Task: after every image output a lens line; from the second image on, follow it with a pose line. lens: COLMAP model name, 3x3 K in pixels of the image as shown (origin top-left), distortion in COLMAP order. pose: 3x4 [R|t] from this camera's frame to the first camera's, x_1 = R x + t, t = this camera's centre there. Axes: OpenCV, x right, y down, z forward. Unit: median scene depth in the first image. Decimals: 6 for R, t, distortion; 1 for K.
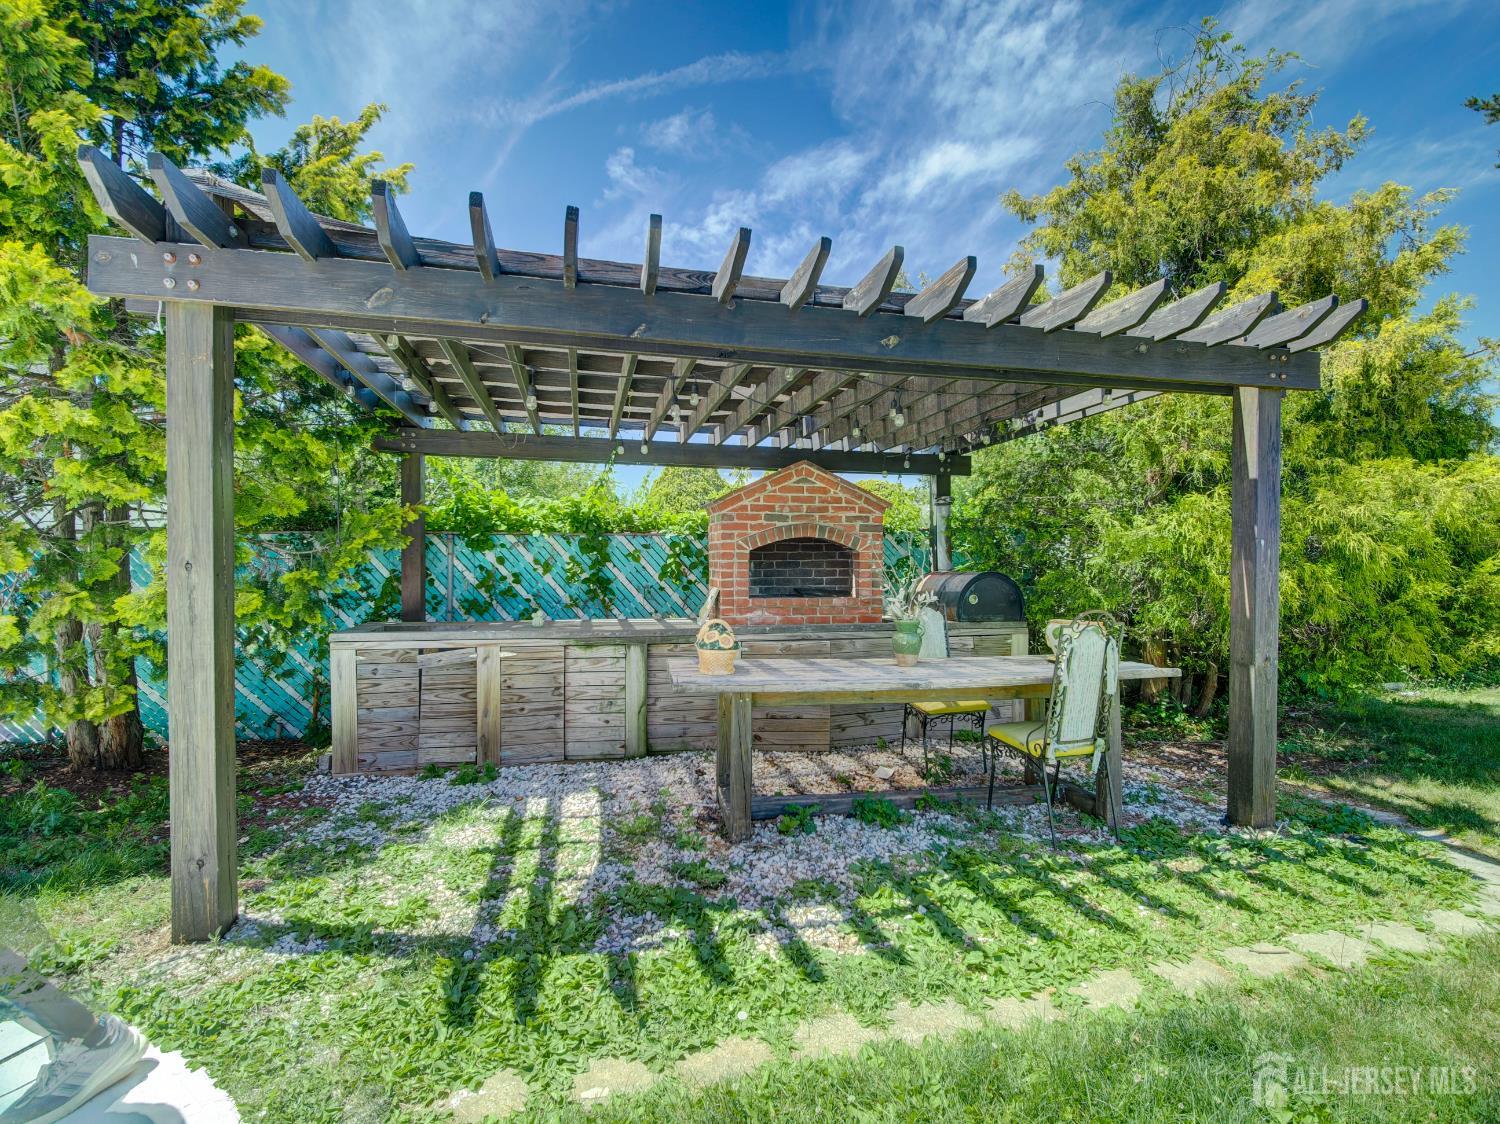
lens RADIAL K [[699.2, 0, 759.1], [0, 699.2, 563.1], [0, 0, 1]] dist [-0.007085, -0.000671]
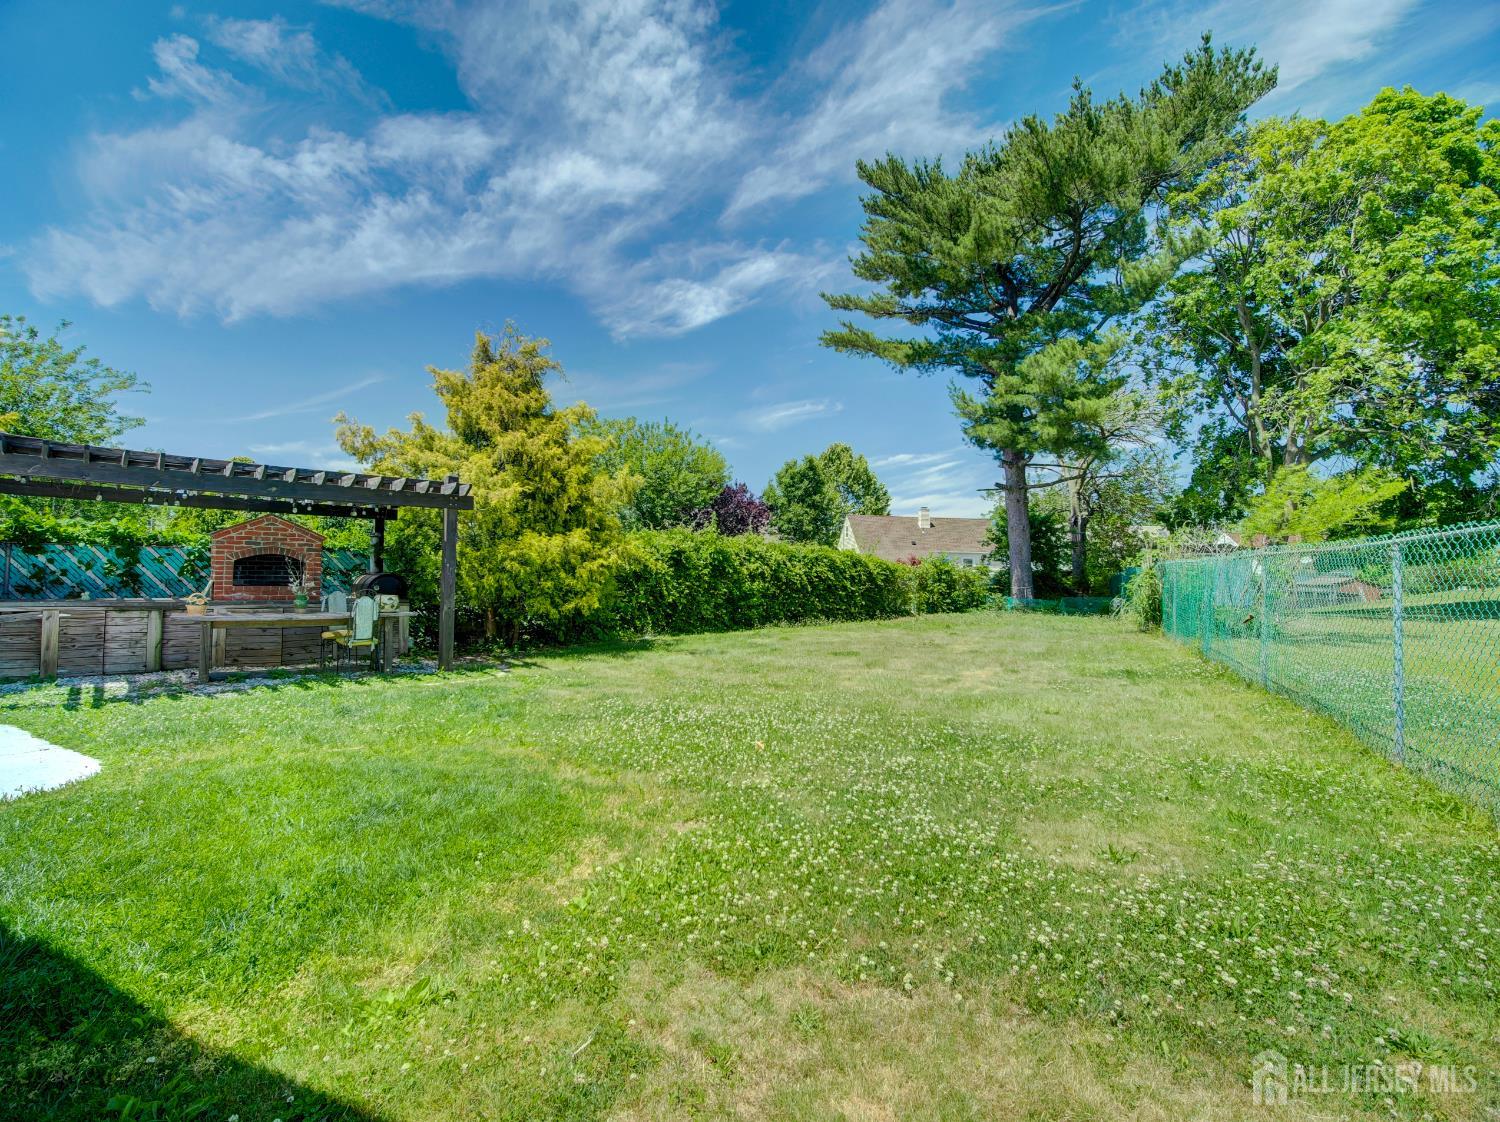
lens RADIAL K [[699.2, 0, 735.3], [0, 699.2, 559.5], [0, 0, 1]] dist [-0.007085, -0.000671]
pose [[0.877733, 0.029748, 0.478225, 0.217010], [-0.026644, 0.999557, -0.013275, -0.025401], [-0.478408, -0.001090, 0.878137, -1.022675]]
